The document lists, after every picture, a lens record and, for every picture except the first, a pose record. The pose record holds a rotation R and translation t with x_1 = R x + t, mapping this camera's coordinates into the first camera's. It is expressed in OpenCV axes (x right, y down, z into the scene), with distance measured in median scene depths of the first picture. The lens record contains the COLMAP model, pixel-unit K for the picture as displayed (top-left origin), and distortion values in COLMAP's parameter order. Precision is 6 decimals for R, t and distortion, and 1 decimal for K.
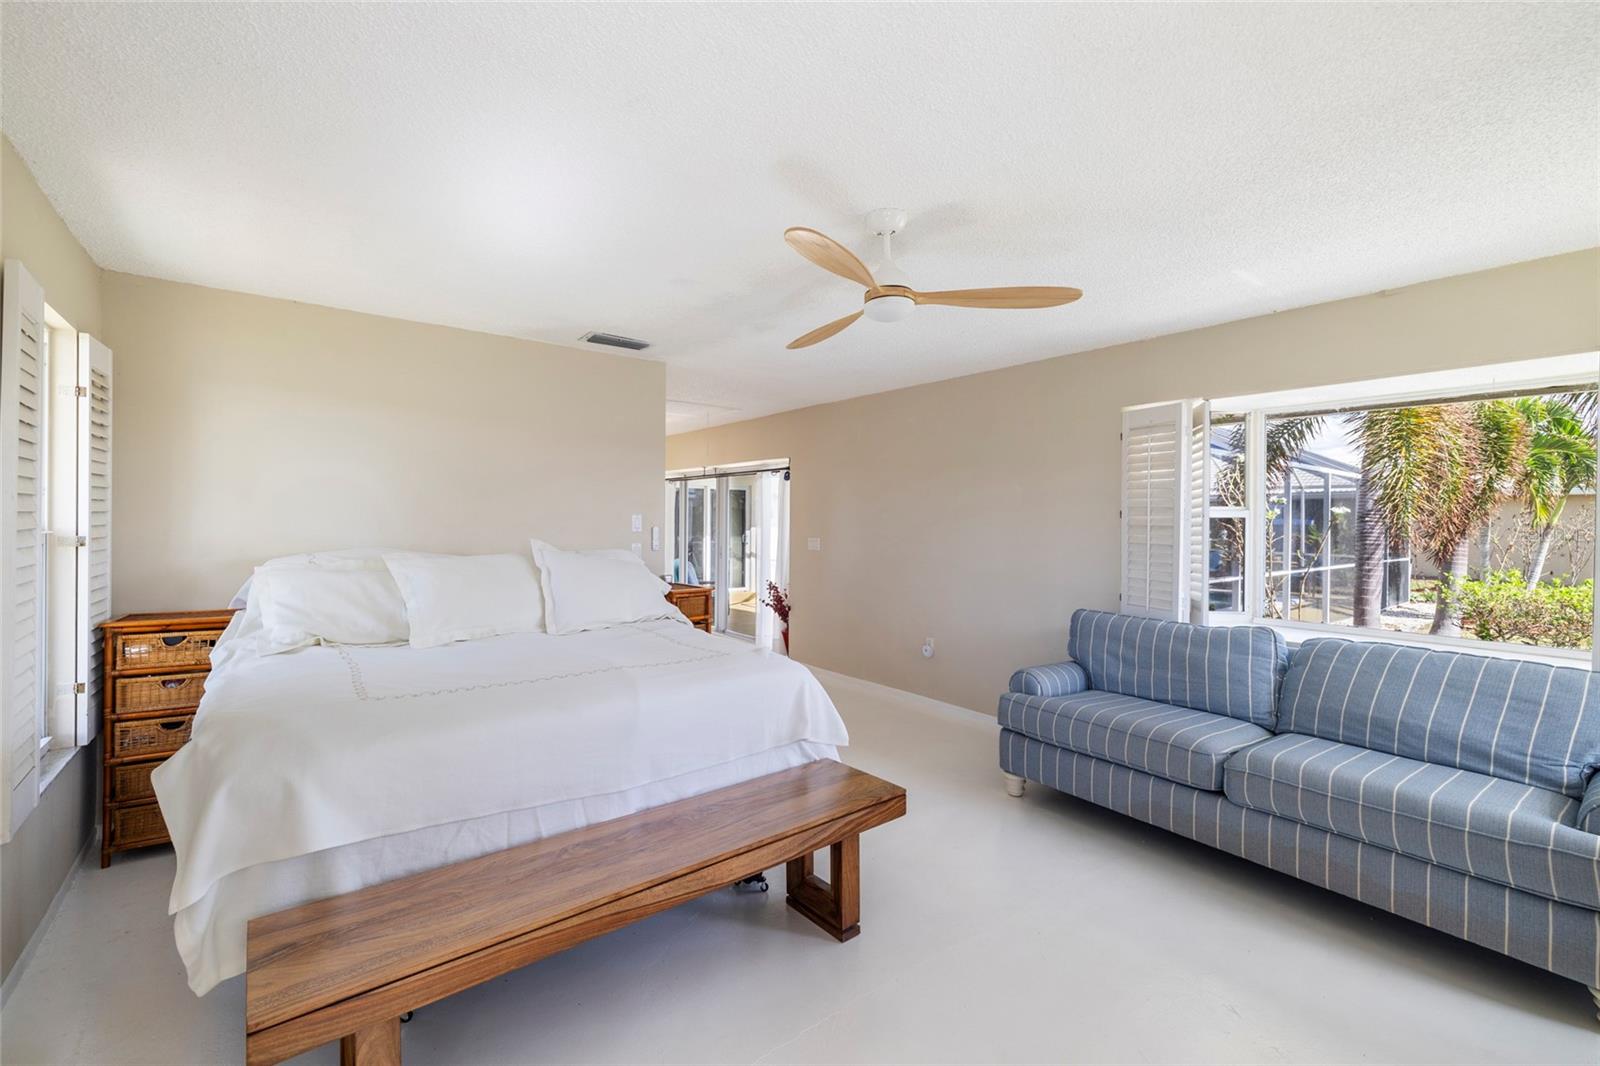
lens RADIAL K [[669.3, 0, 788.8], [0, 669.3, 521.4], [0, 0, 1]] dist [-0.000362, 0.000506]
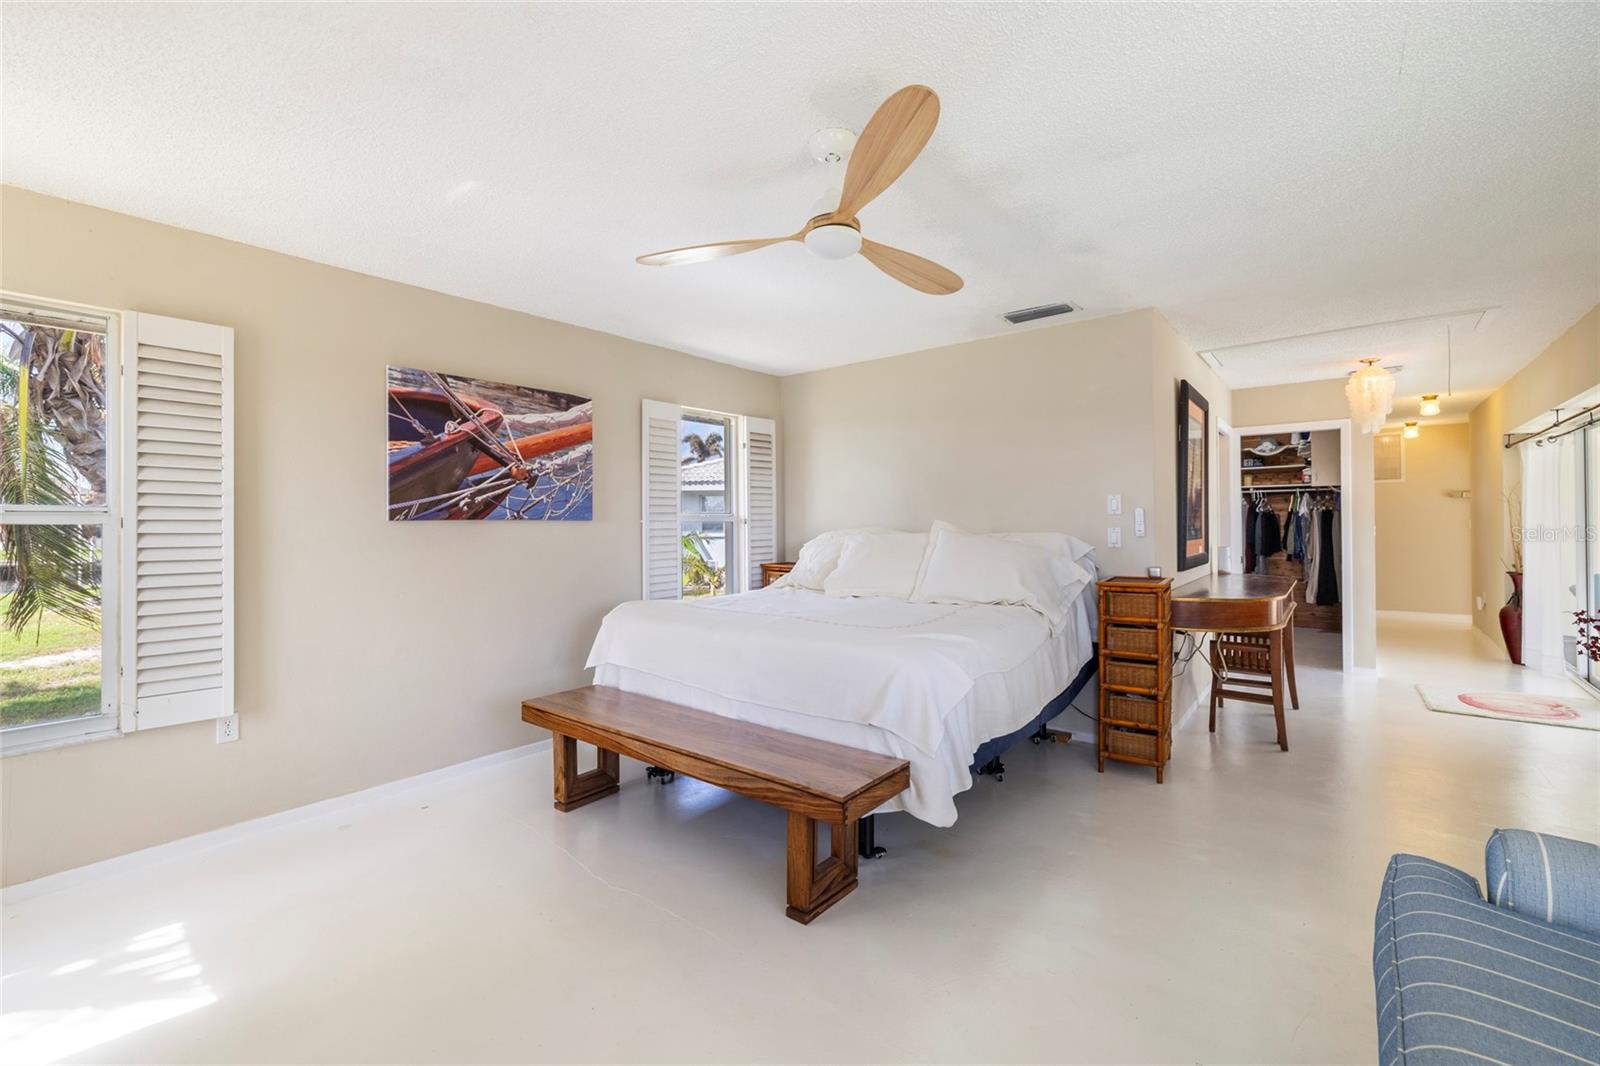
lens RADIAL K [[669.3, 0, 788.8], [0, 669.3, 521.4], [0, 0, 1]] dist [-0.000362, 0.000506]
pose [[0.223271, -0.011223, -0.974692, 1.027826], [0.007514, 0.999924, -0.009792, 0.058988], [0.974727, -0.005138, 0.223338, 0.772878]]
